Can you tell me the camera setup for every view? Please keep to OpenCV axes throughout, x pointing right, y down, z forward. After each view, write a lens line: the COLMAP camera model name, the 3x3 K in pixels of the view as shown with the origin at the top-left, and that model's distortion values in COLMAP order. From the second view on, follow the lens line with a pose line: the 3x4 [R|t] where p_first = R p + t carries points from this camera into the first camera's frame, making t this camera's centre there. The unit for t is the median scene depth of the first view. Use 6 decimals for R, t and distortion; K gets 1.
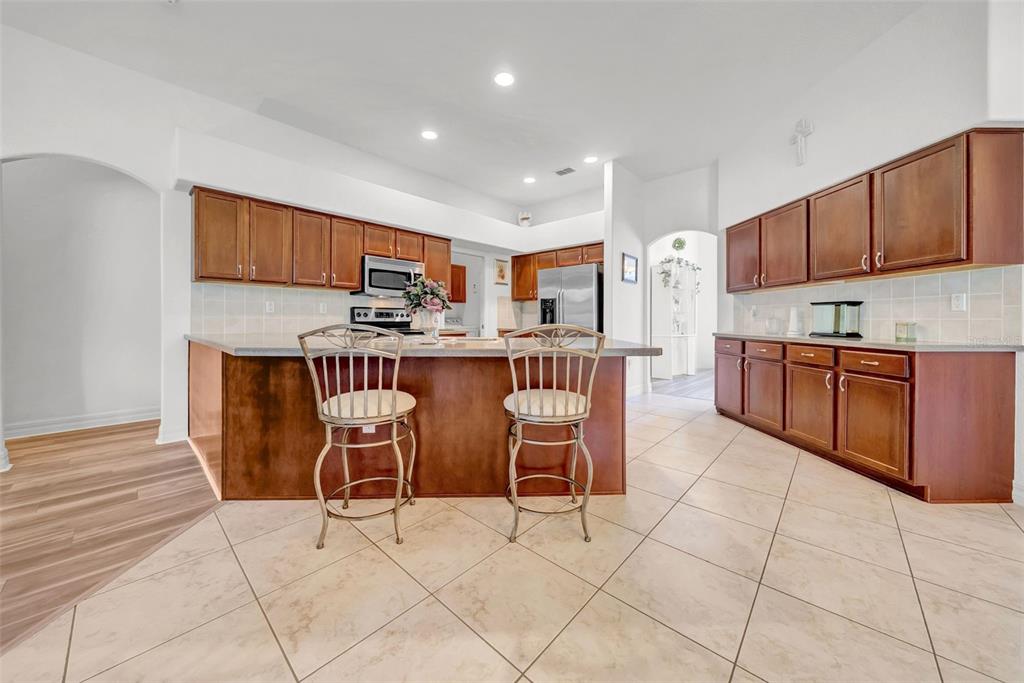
lens RADIAL K [[357.9, 0, 513.5], [0, 357.9, 321.3], [0, 0, 1]] dist [-0.004879, 0.000059]
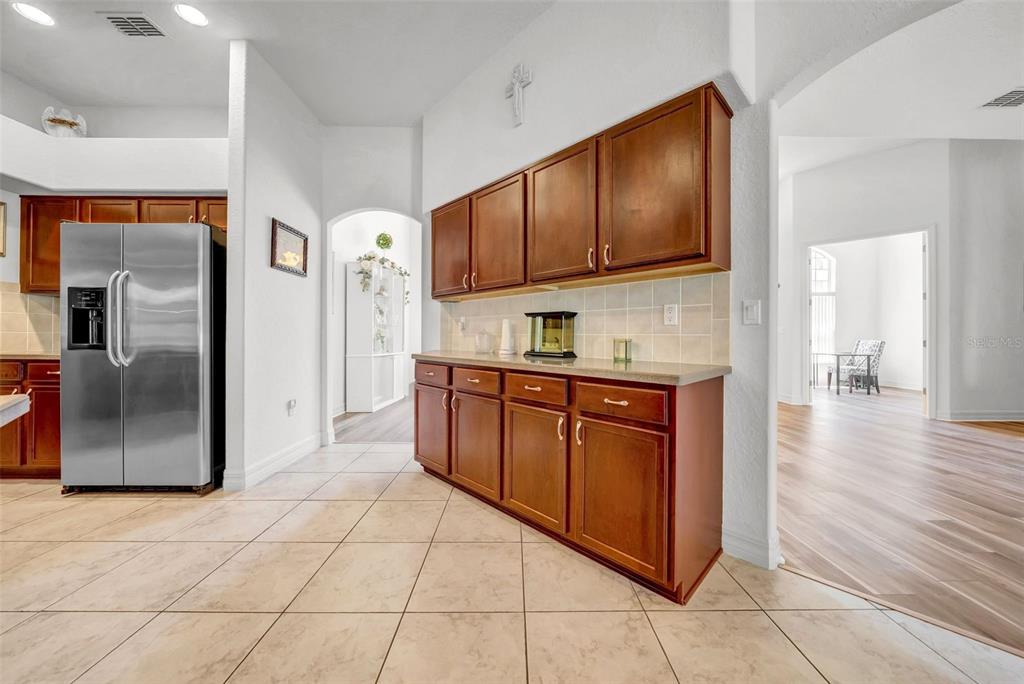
lens RADIAL K [[357.9, 0, 516.5], [0, 357.9, 337.1], [0, 0, 1]] dist [-0.004879, 0.000059]
pose [[0.733577, -0.000674, 0.679606, 0.249213], [-0.001265, 0.999996, 0.002357, -0.001749], [-0.679606, -0.002589, 0.733573, 0.378643]]
